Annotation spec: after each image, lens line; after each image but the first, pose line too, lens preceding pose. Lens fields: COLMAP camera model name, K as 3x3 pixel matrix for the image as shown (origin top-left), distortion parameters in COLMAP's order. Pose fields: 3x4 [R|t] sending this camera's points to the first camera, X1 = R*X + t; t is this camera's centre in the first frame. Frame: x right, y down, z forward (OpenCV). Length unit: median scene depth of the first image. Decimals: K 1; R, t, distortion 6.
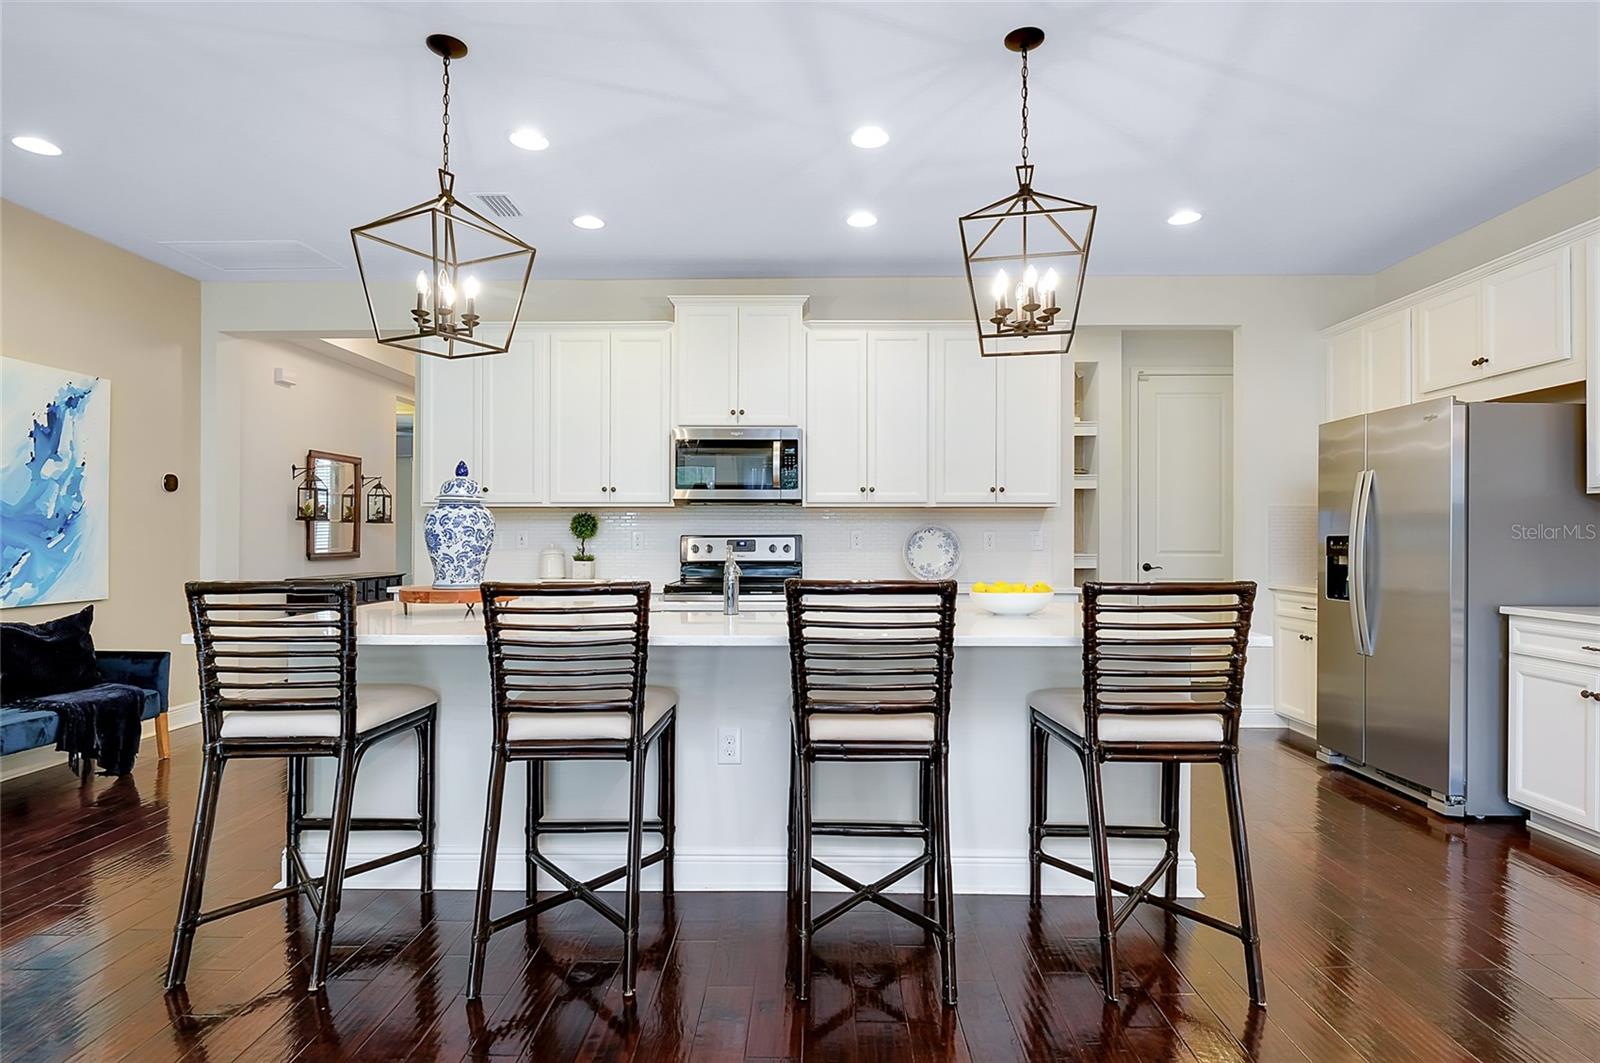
lens RADIAL K [[834.3, 0, 803.8], [0, 834.3, 533.4], [0, 0, 1]] dist [0.000016, -0.000871]
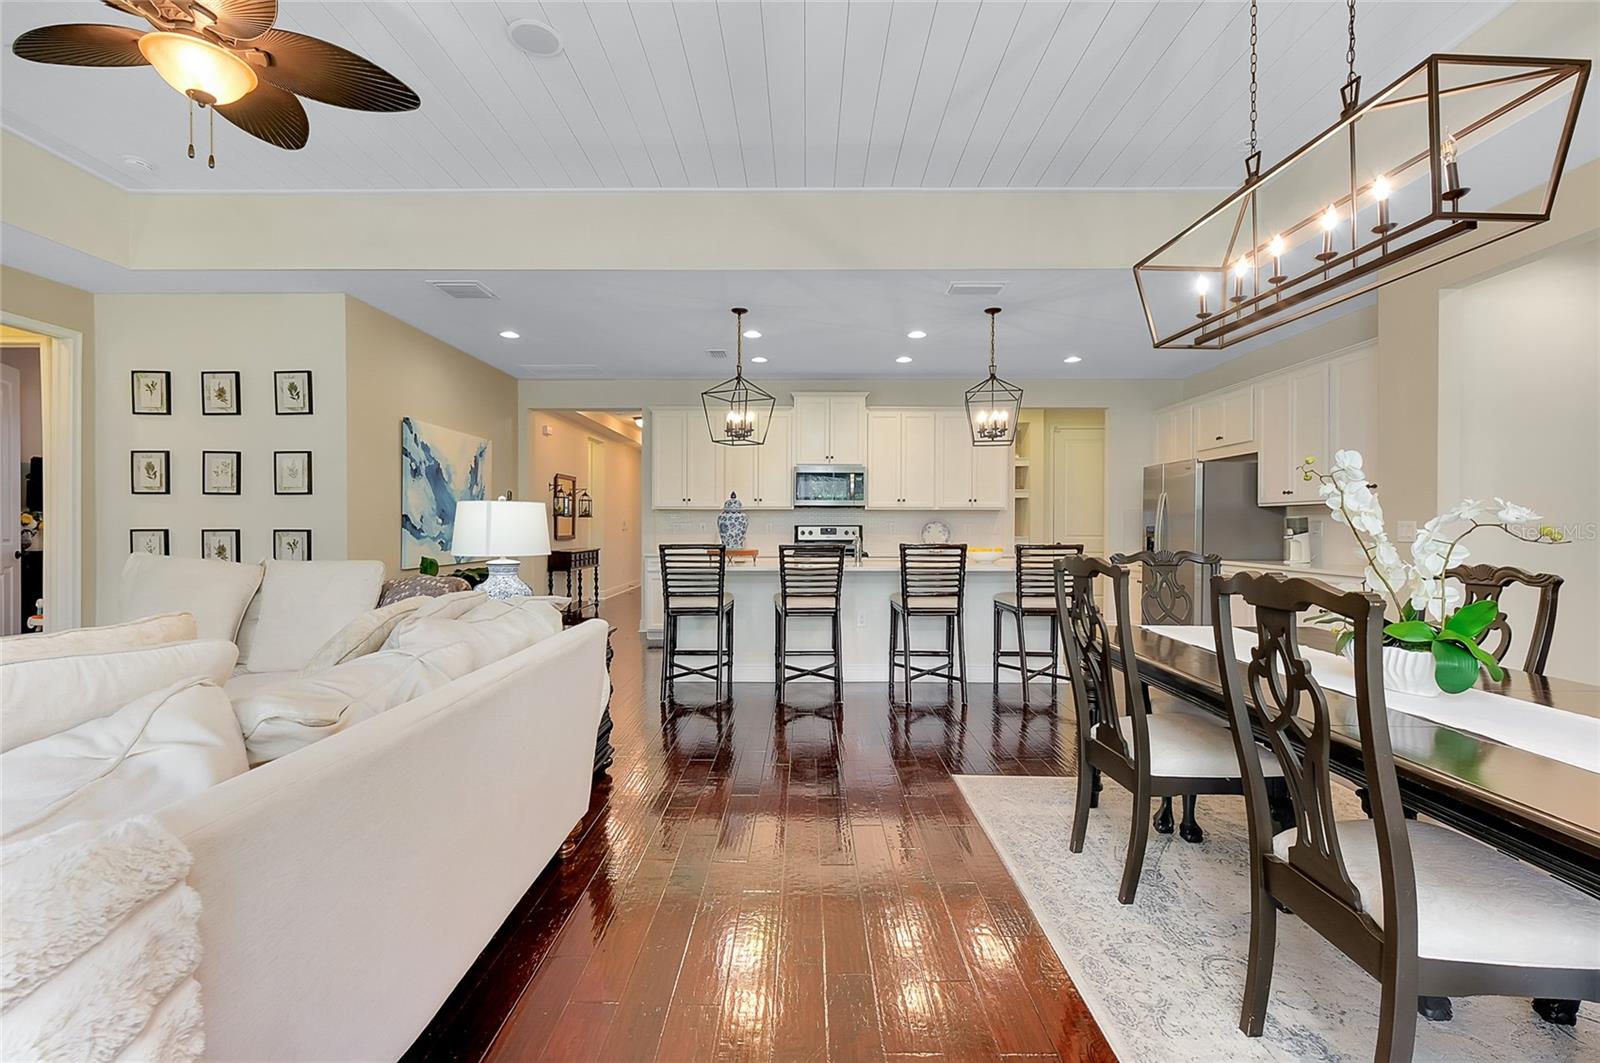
lens RADIAL K [[691.5, 0, 807.8], [0, 691.5, 532.2], [0, 0, 1]] dist [-0.001364, 0.000040]
pose [[0.999819, 0.000742, 0.019036, -0.184434], [-0.001004, 0.999905, 0.013760, -0.004381], [-0.019023, -0.013777, 0.999724, -0.593059]]
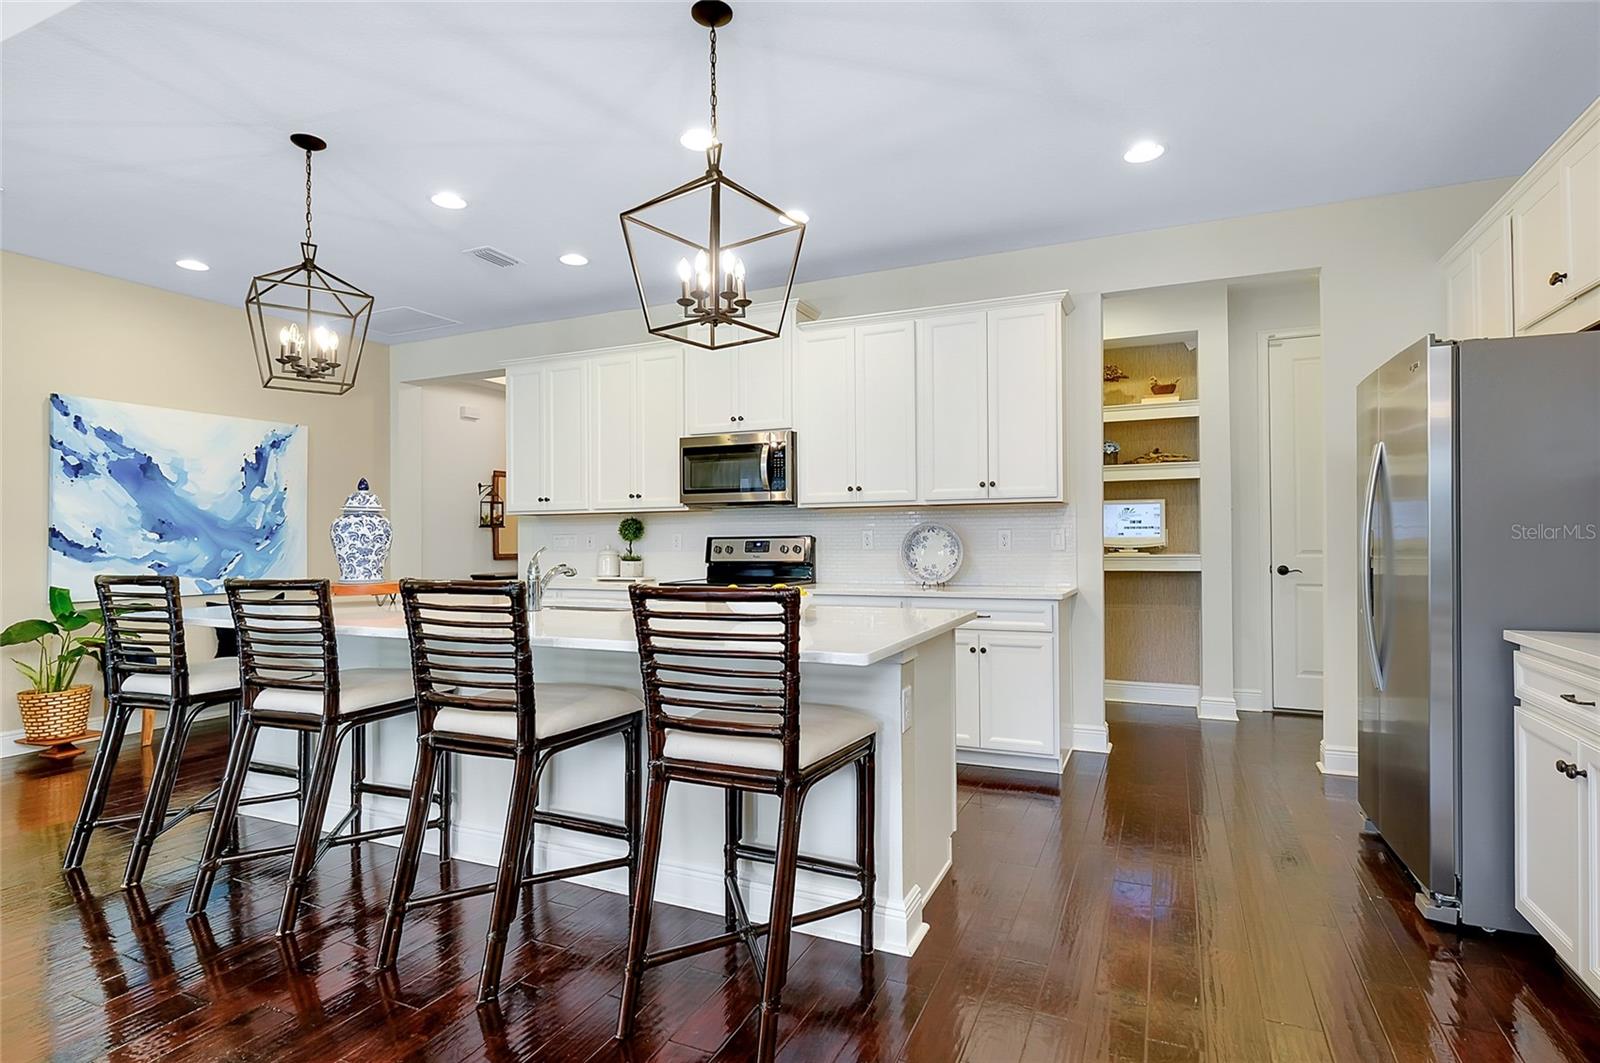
lens RADIAL K [[810.1, 0, 804.6], [0, 810.1, 529.7], [0, 0, 1]] dist [-0.001484, -0.000052]
pose [[0.918928, -0.012592, -0.394224, 0.469142], [0.010102, 0.999914, -0.008392, 0.003314], [0.394295, 0.003729, 0.918976, 0.125387]]
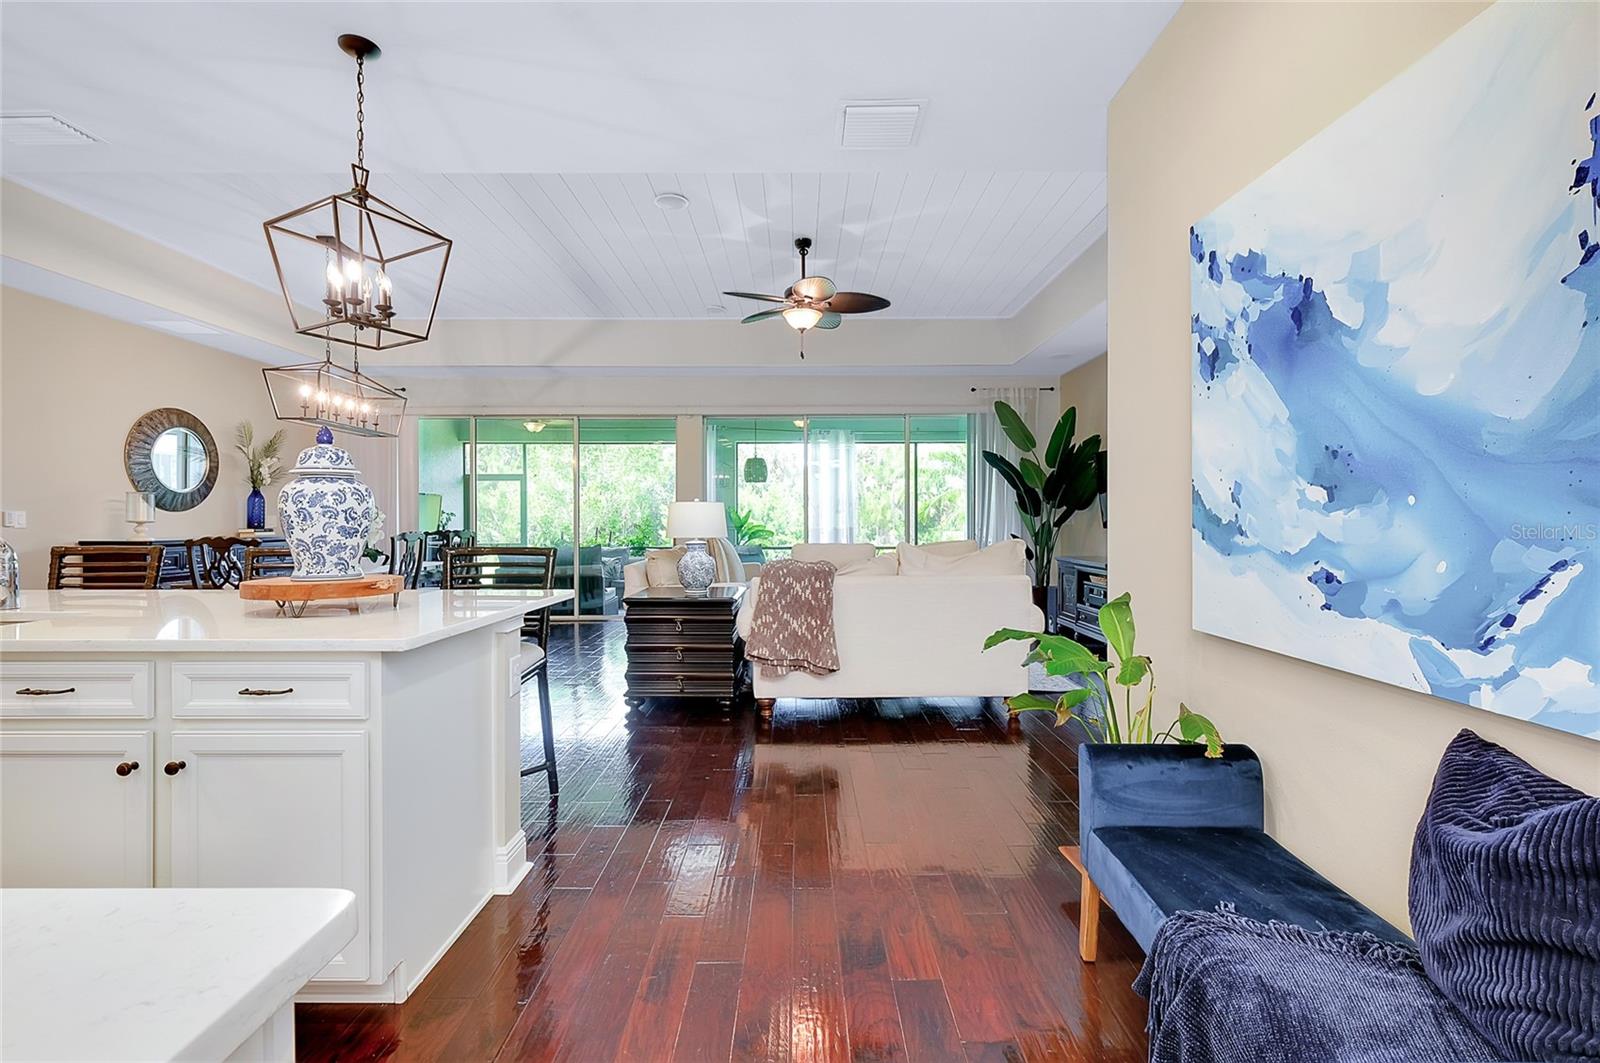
lens RADIAL K [[702.7, 0, 818.8], [0, 702.7, 526.8], [0, 0, 1]] dist [-0.001495, -0.000115]
pose [[-0.999160, 0.001797, -0.040929, -0.634584], [0.001629, 0.999990, 0.004147, 0.008231], [0.040936, 0.004077, -0.999153, 1.238898]]
